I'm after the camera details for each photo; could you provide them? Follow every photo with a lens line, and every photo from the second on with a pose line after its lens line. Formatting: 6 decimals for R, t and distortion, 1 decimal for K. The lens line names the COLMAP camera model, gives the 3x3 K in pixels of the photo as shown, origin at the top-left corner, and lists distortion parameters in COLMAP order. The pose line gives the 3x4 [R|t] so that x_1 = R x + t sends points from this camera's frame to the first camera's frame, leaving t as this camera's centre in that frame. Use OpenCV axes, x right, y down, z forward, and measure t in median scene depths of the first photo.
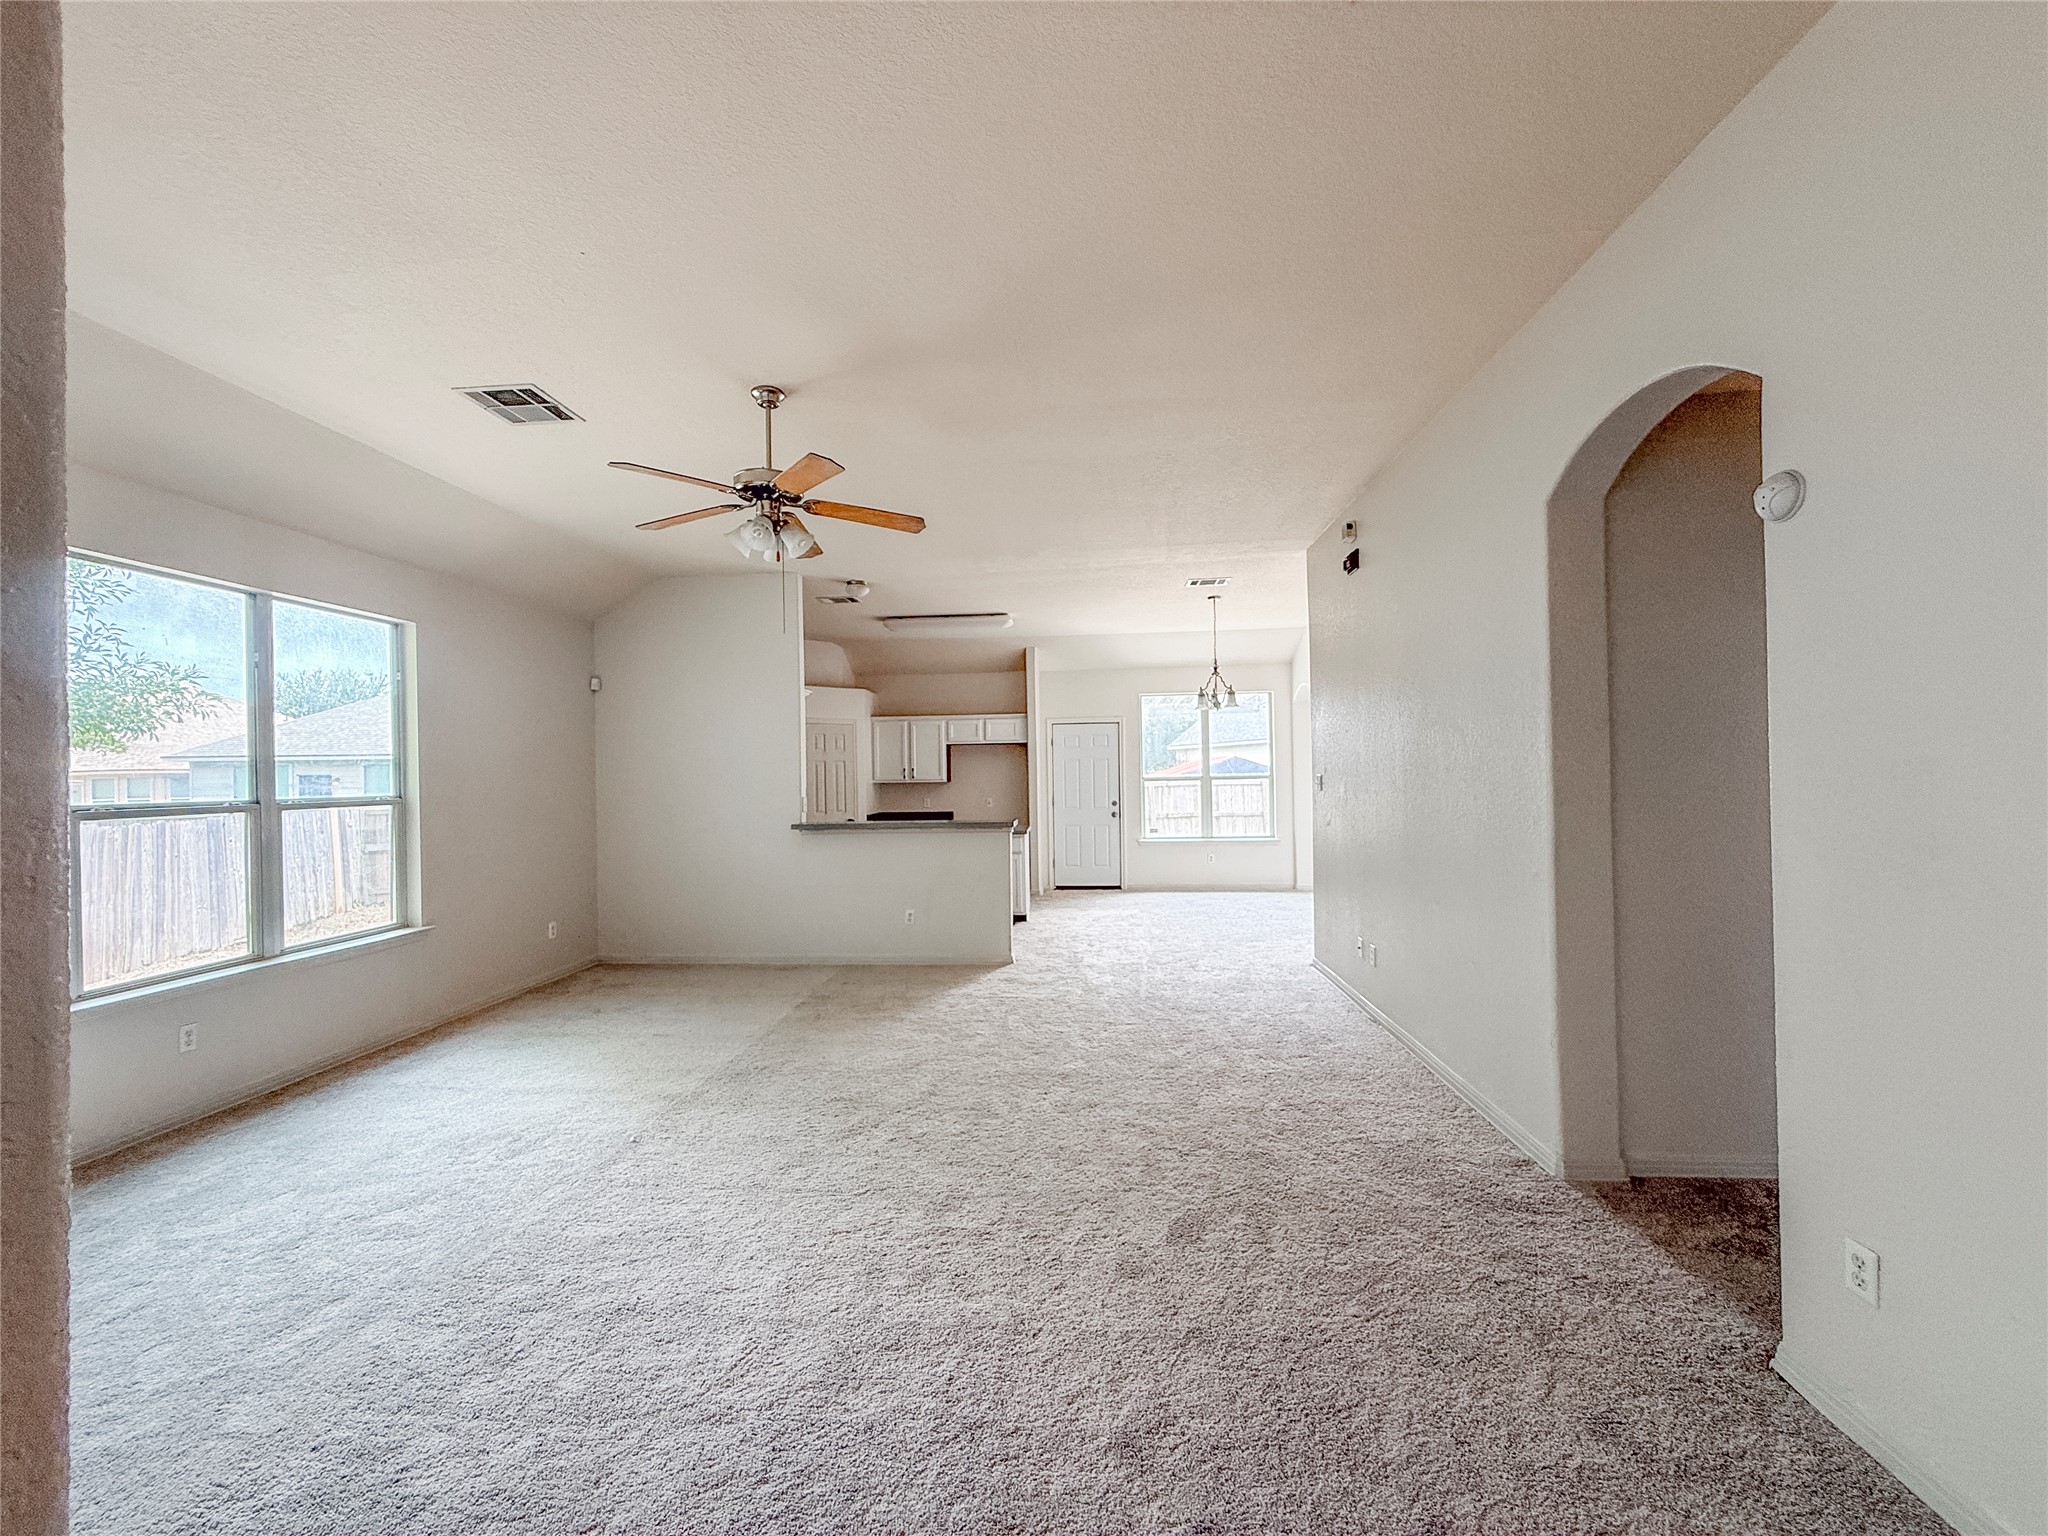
lens RADIAL K [[818.7, 0, 1015.8], [0, 818.7, 770.4], [0, 0, 1]] dist [0.000227, -0.000061]
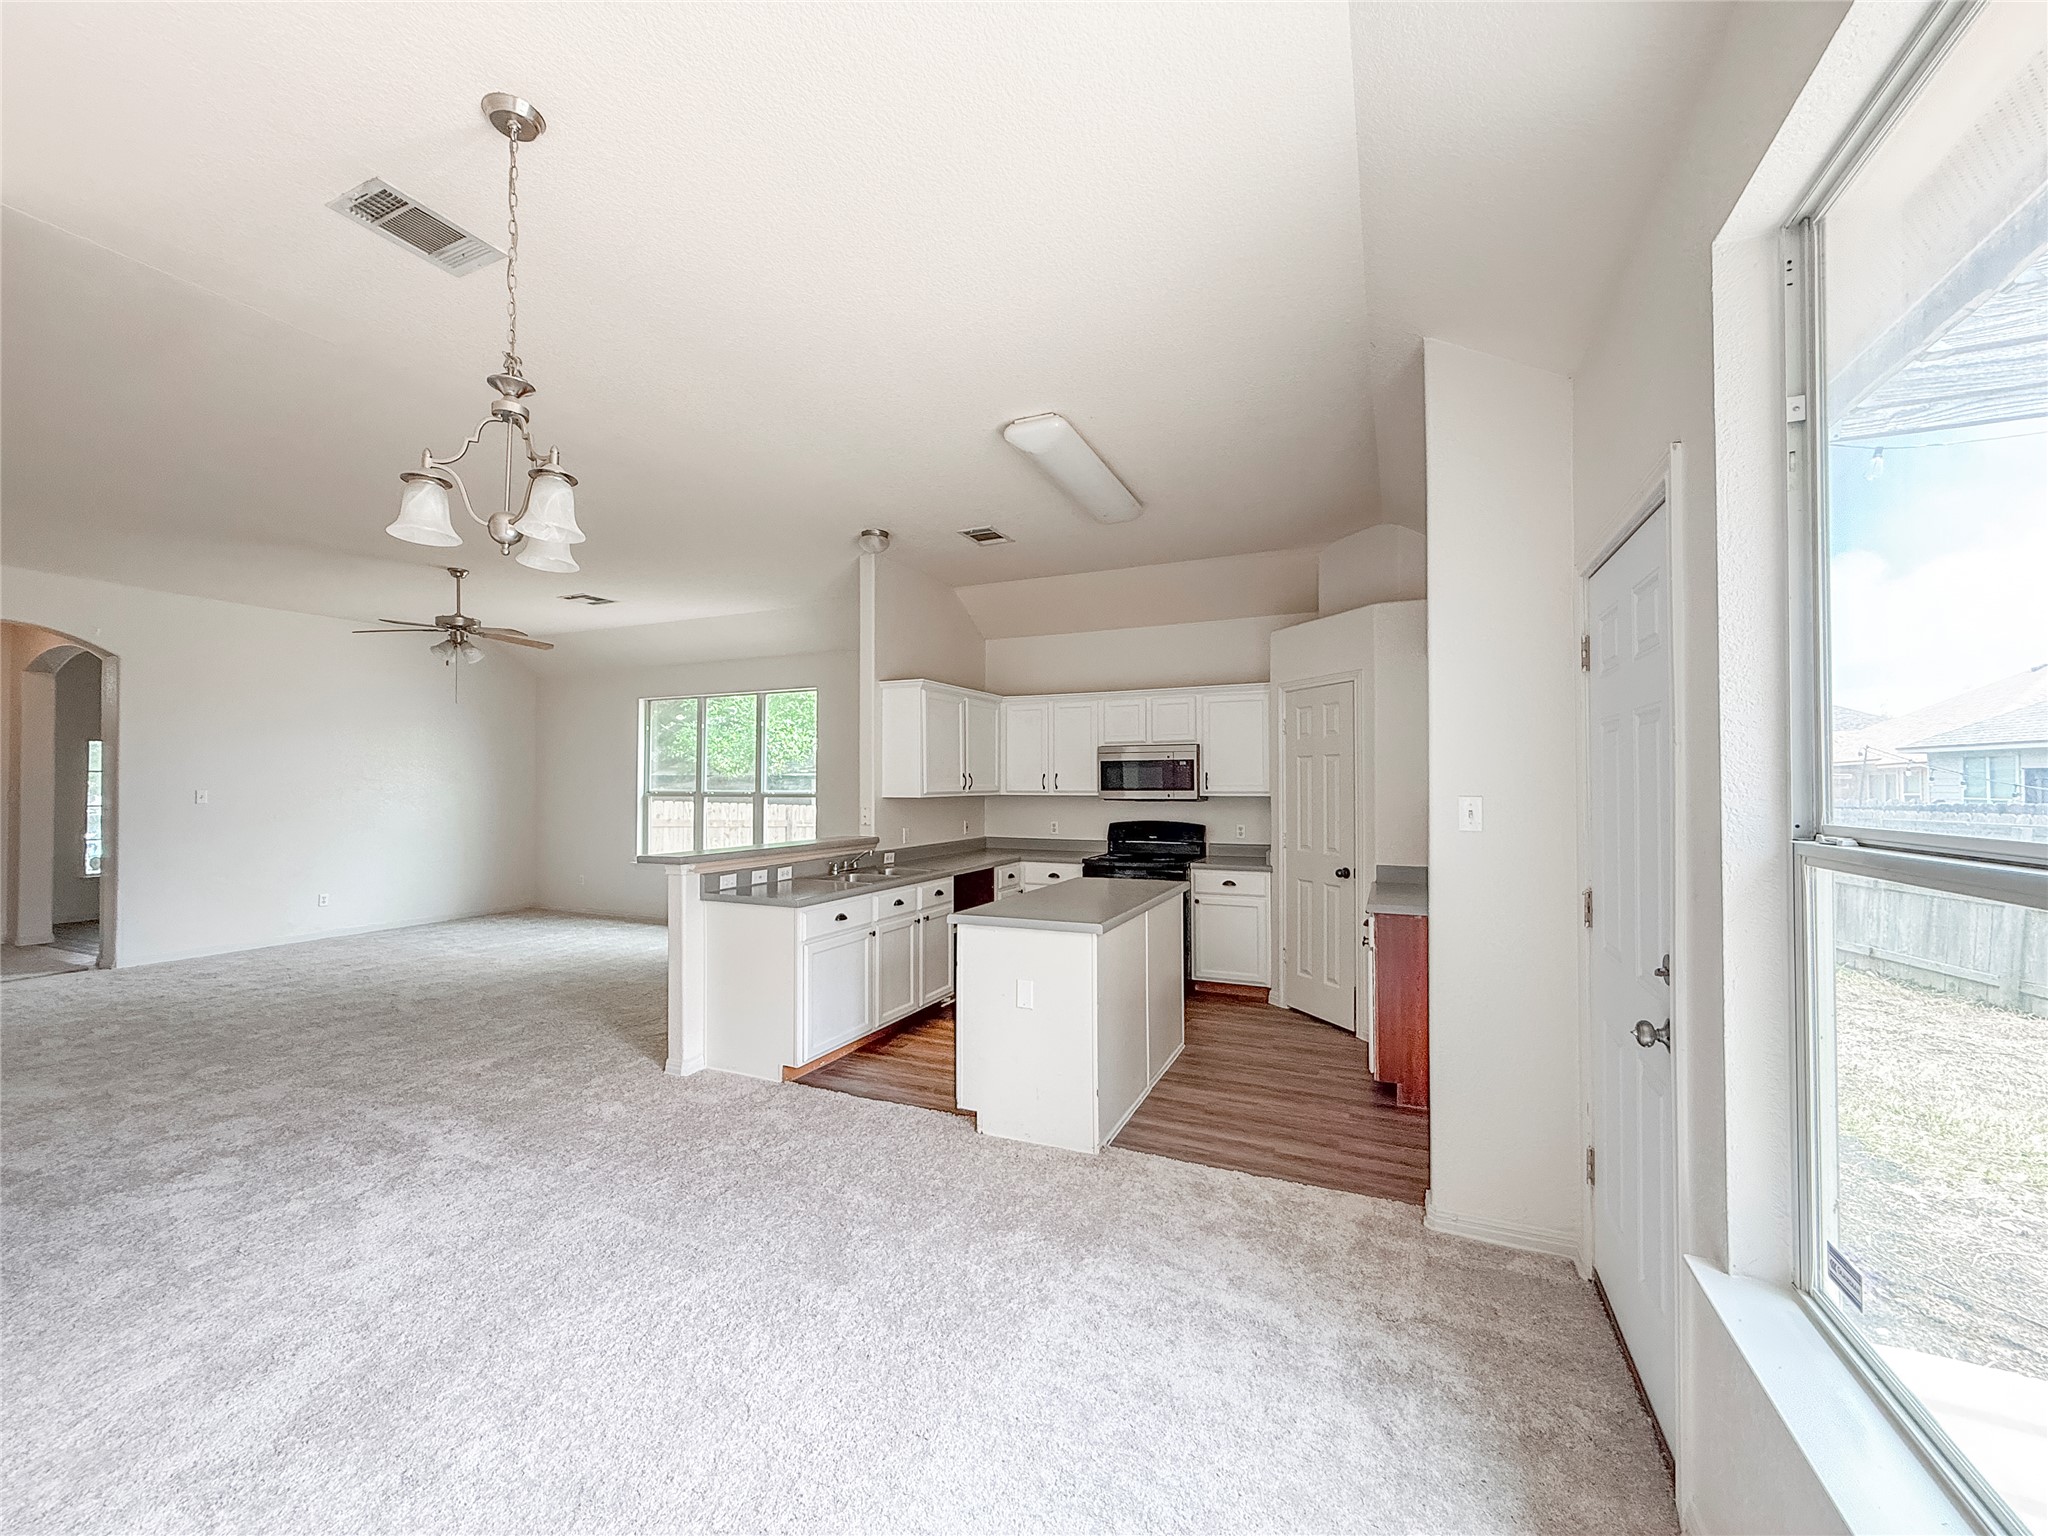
lens RADIAL K [[818.7, 0, 1015.8], [0, 818.7, 770.4], [0, 0, 1]] dist [0.000227, -0.000061]
pose [[-0.340710, 0.001153, -0.940168, 0.890680], [0.011346, 0.999931, -0.002885, -0.005165], [0.940100, -0.011650, -0.340700, 2.539462]]
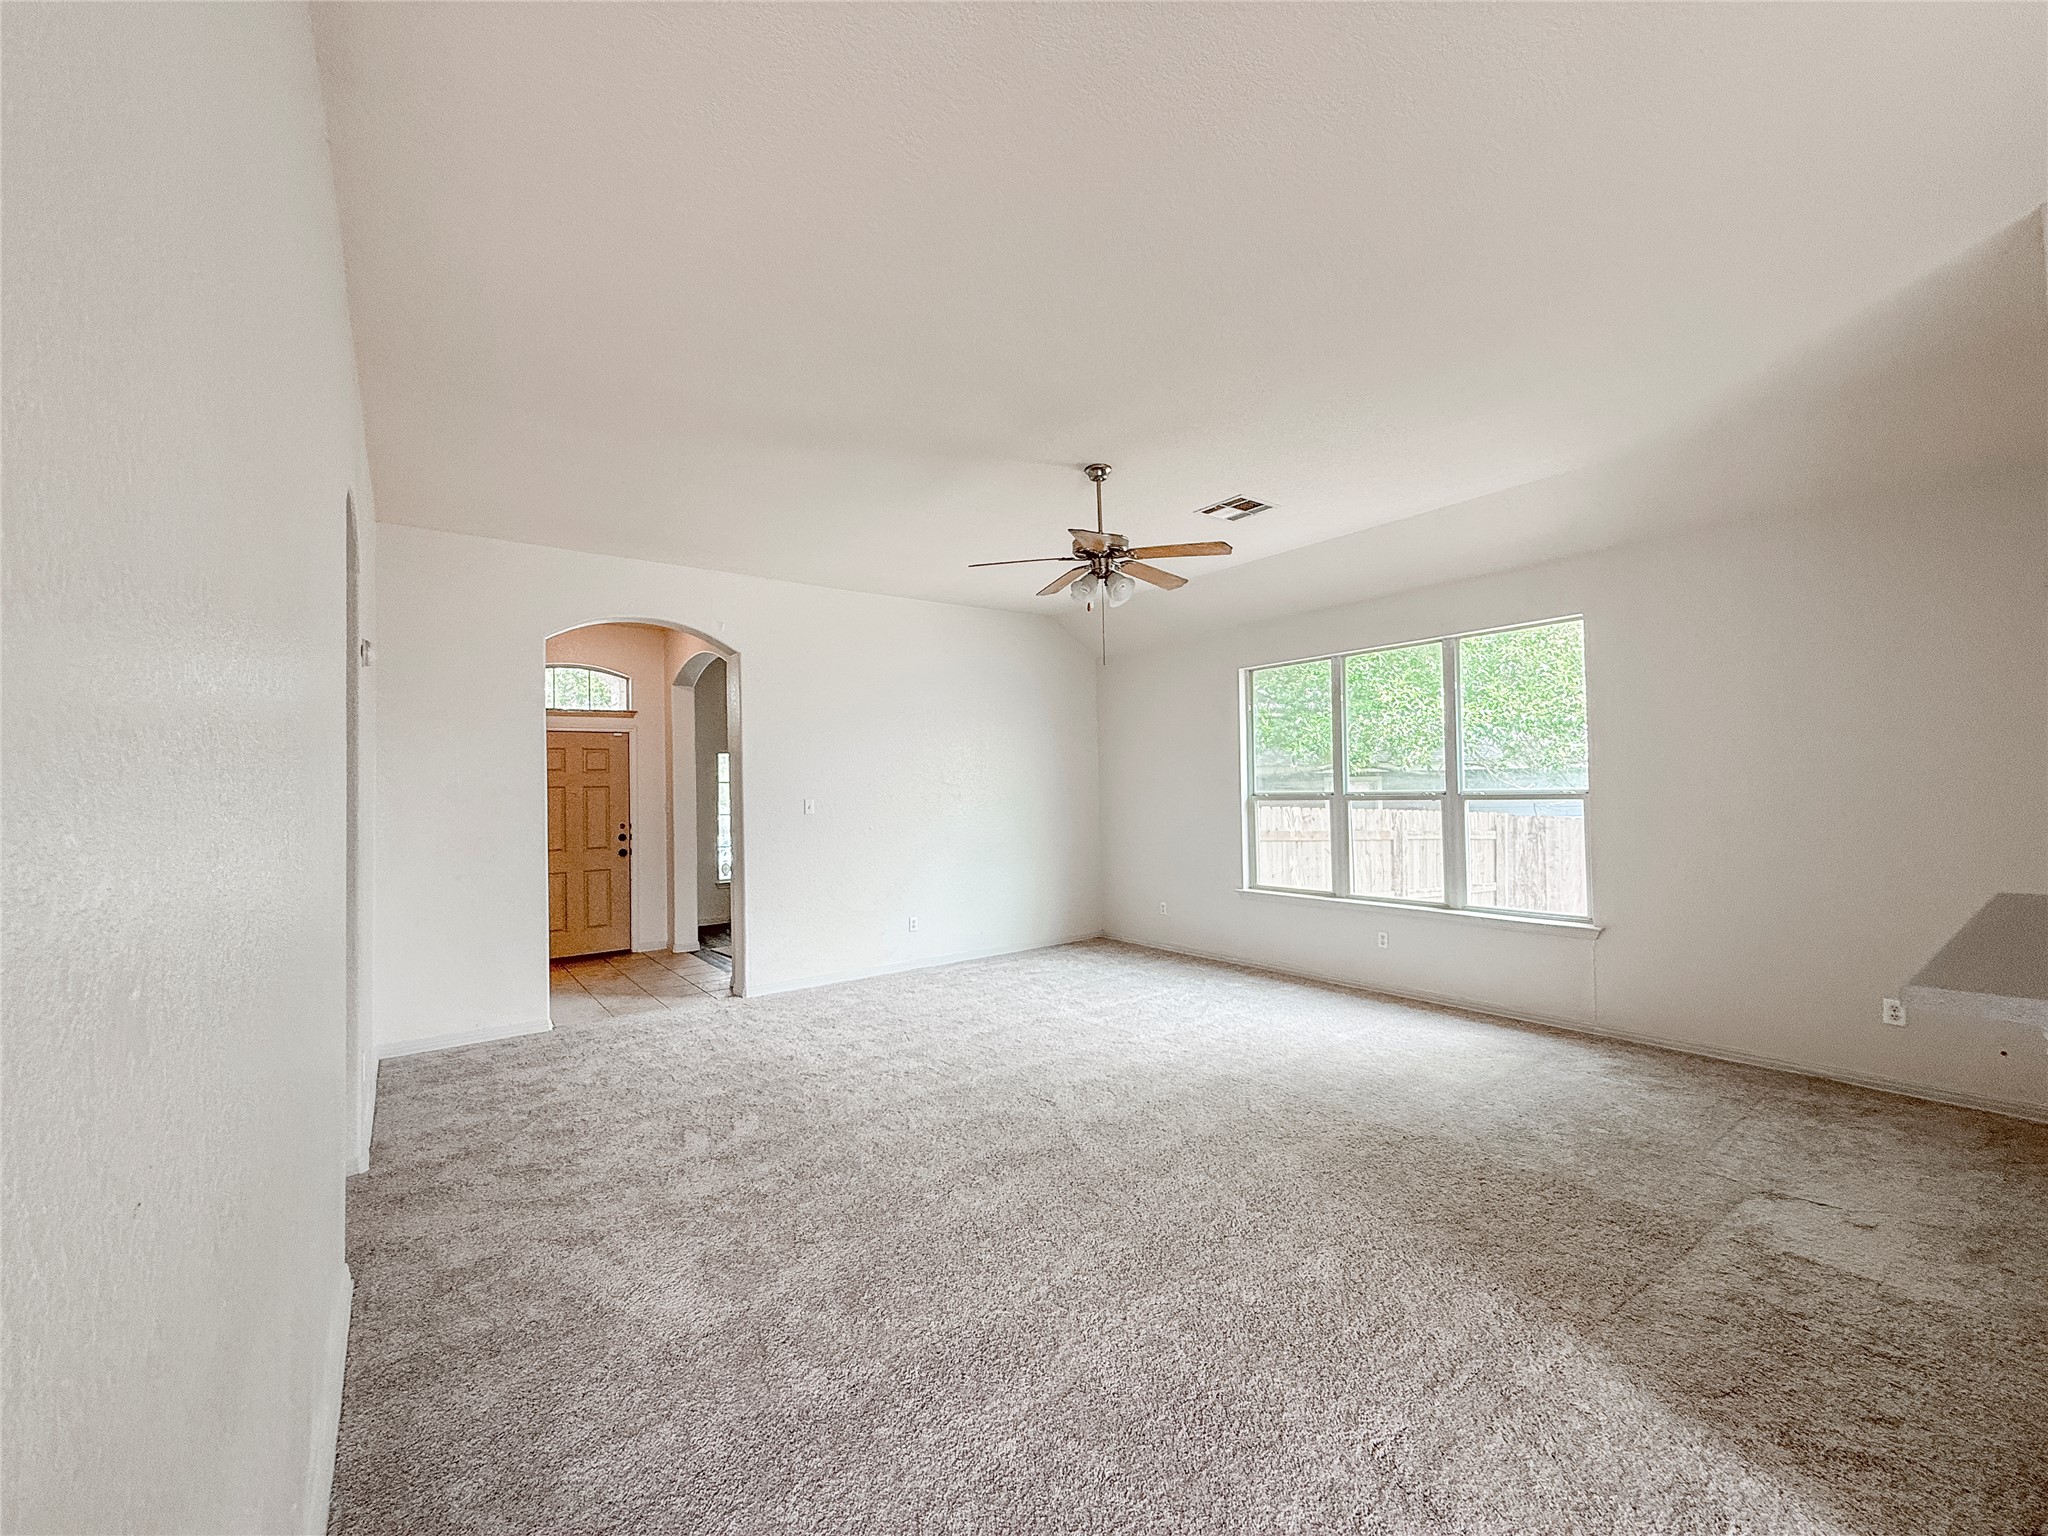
lens RADIAL K [[818.7, 0, 1015.8], [0, 818.7, 770.4], [0, 0, 1]] dist [0.000227, -0.000061]
pose [[-0.749633, 0.015810, -0.661665, 0.630237], [0.036359, 0.999189, -0.017318, -0.001812], [0.660854, -0.037039, -0.749600, 1.879546]]
